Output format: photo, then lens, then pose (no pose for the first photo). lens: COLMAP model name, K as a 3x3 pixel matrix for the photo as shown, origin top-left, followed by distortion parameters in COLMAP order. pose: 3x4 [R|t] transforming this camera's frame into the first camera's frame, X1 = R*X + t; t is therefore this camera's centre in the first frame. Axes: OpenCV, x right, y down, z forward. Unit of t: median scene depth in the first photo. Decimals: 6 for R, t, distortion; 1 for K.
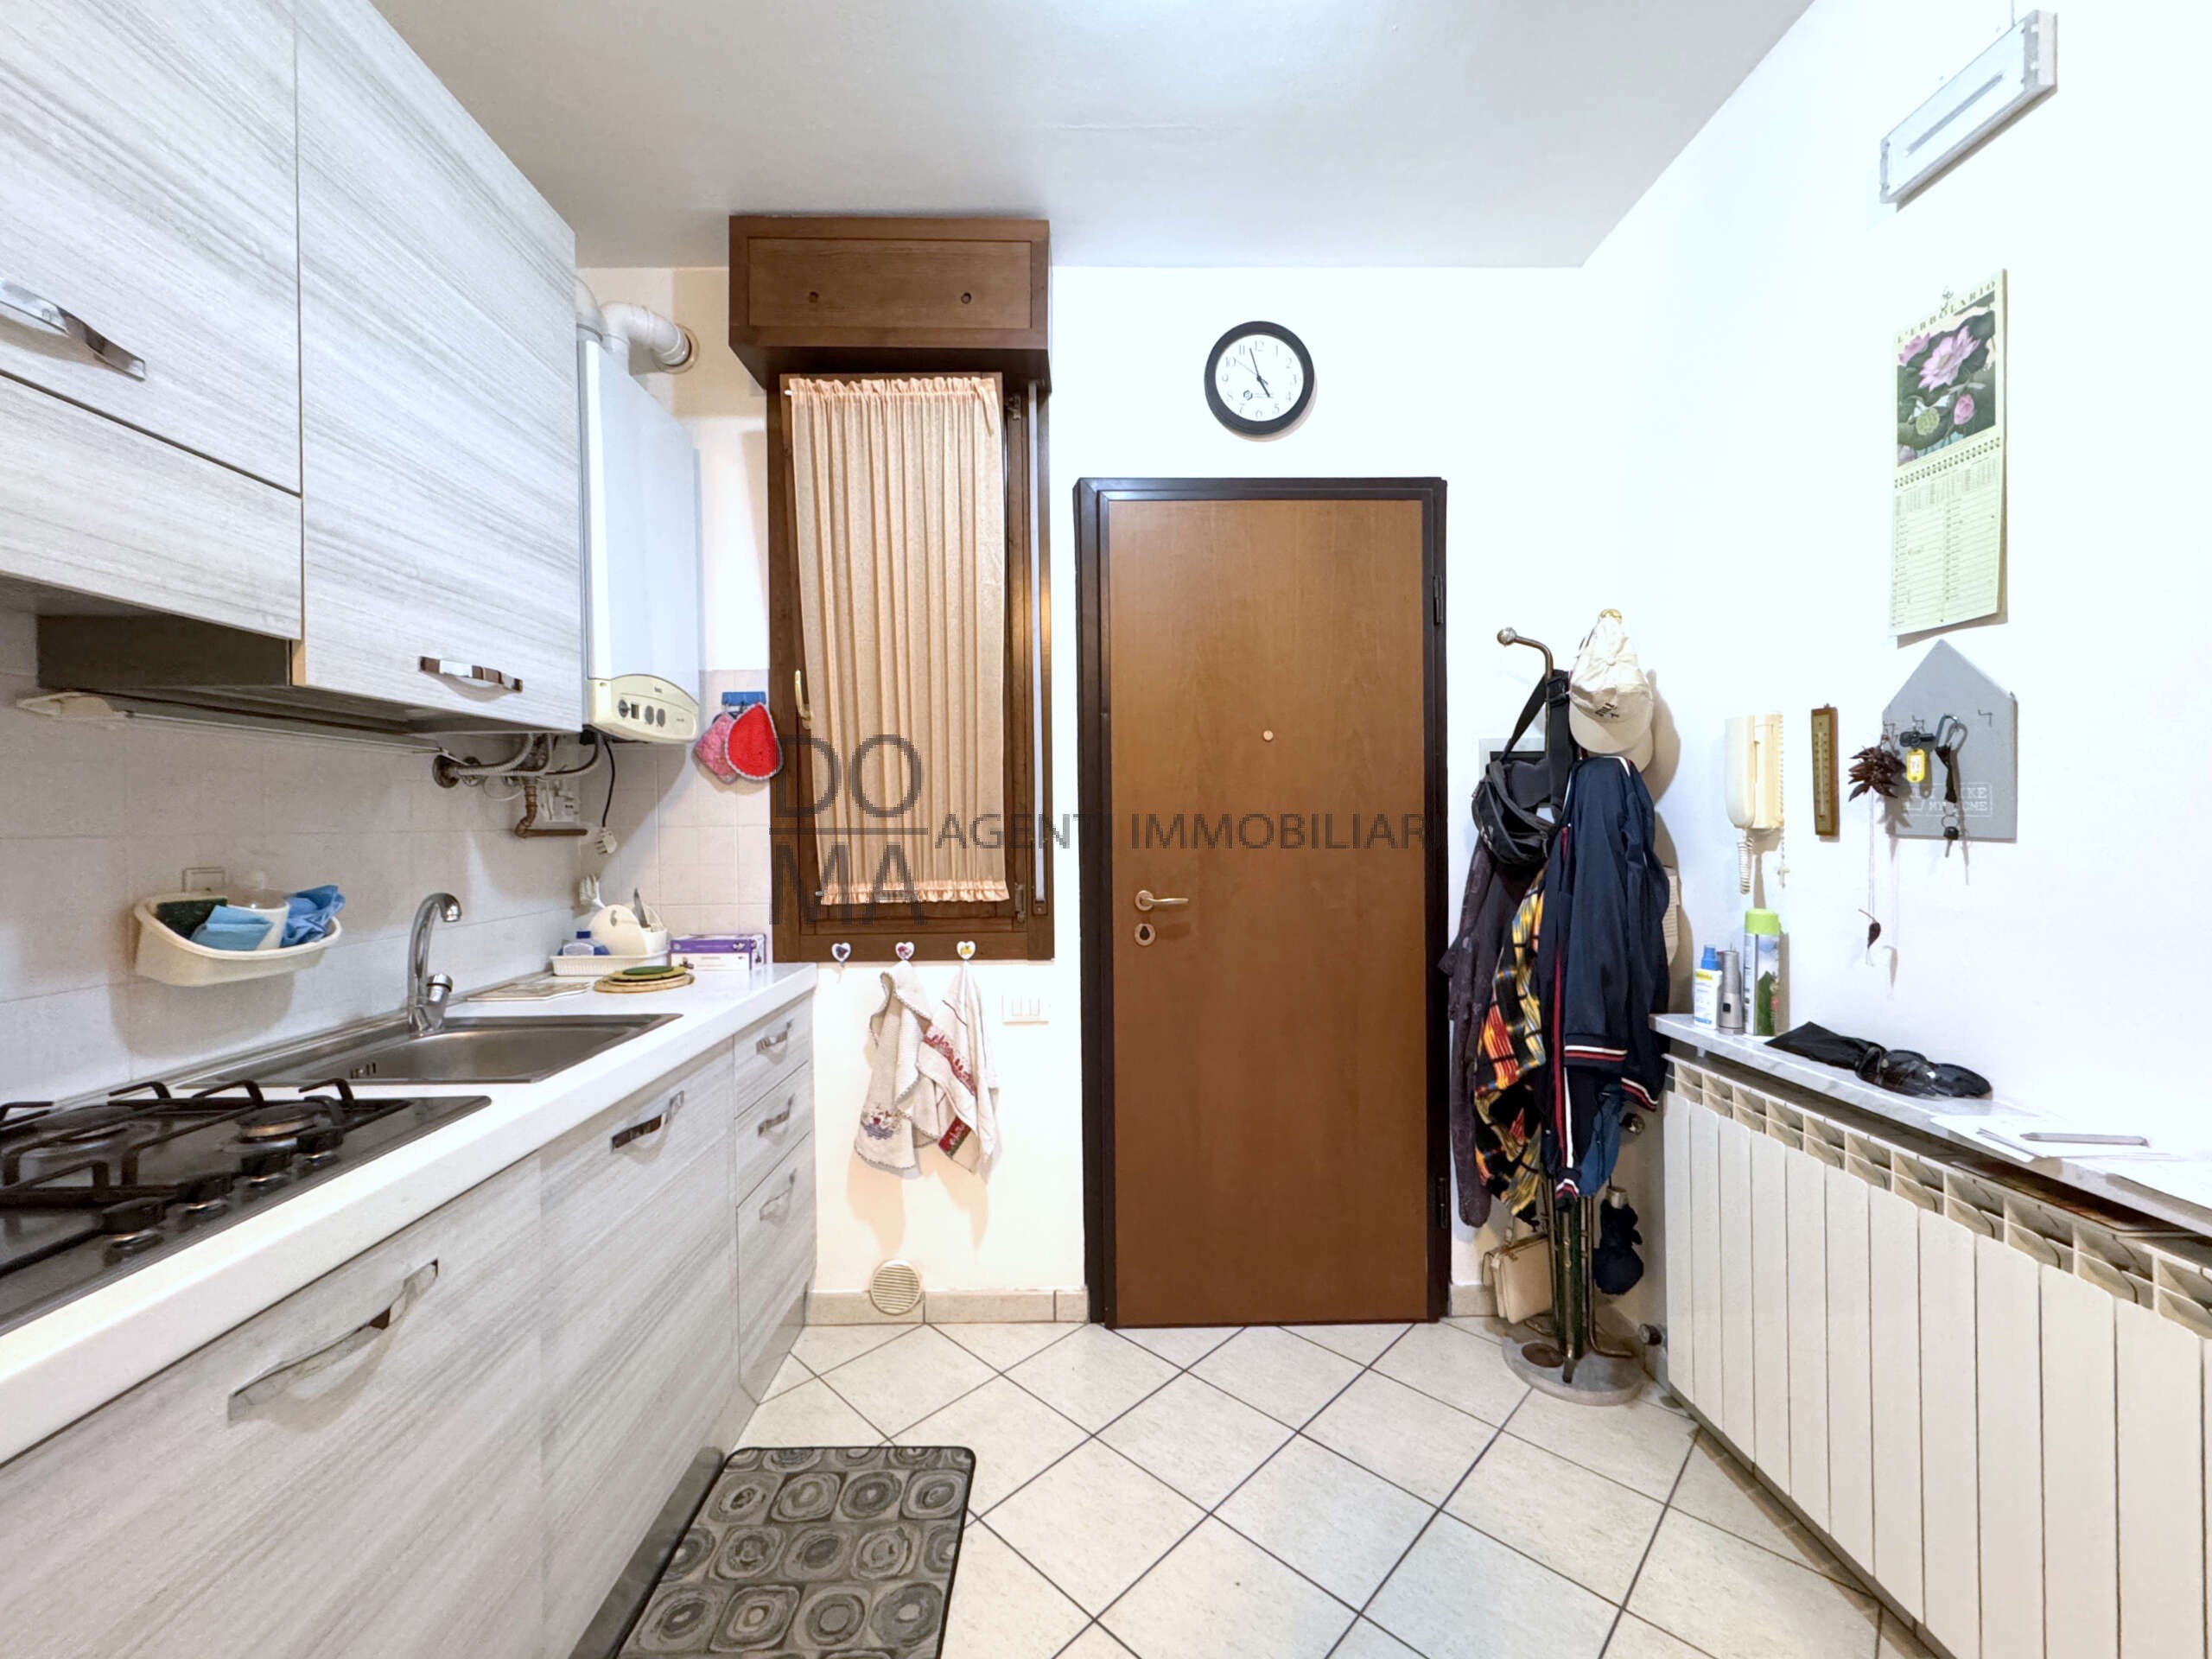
lens RADIAL K [[878.6, 0, 1103.9], [0, 878.6, 826.2], [0, 0, 1]] dist [-0.001222, -0.000223]
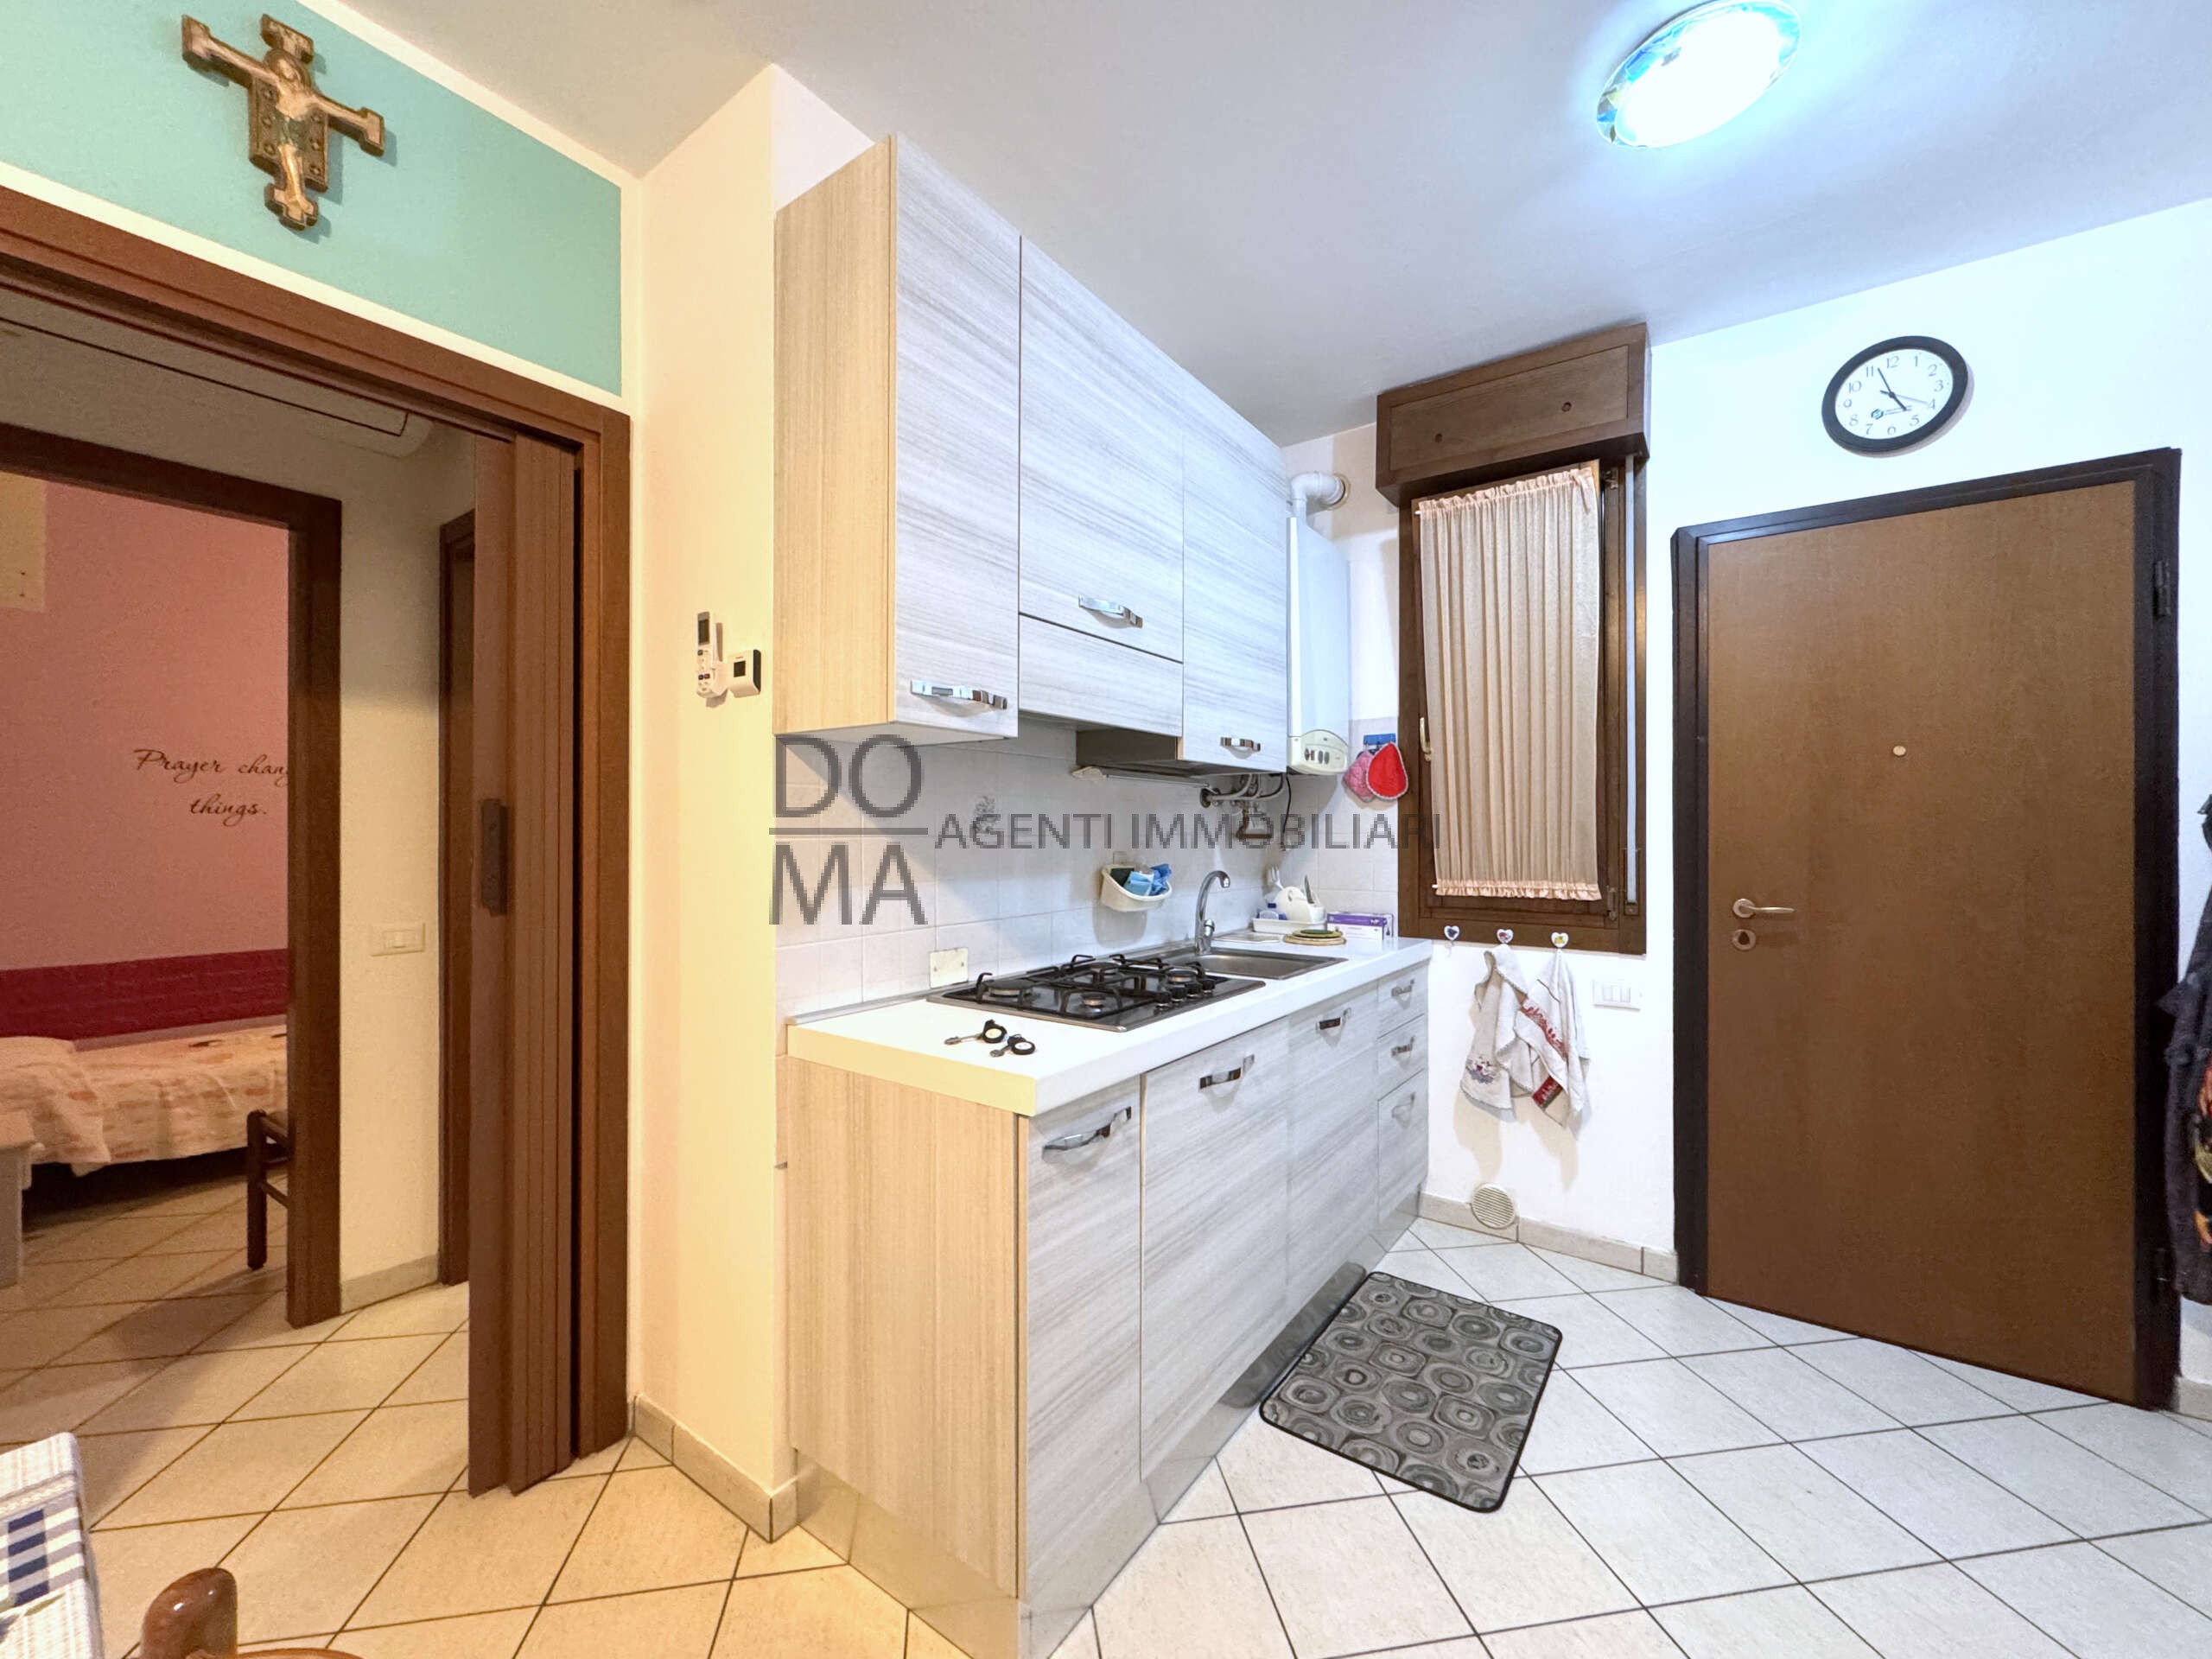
lens RADIAL K [[878.6, 0, 1103.9], [0, 878.6, 826.2], [0, 0, 1]] dist [-0.001222, -0.000223]
pose [[0.801744, 0.010013, -0.597584, 0.061977], [-0.014298, 0.999895, -0.002429, -0.002406], [0.597497, 0.010491, 0.801803, -0.351251]]
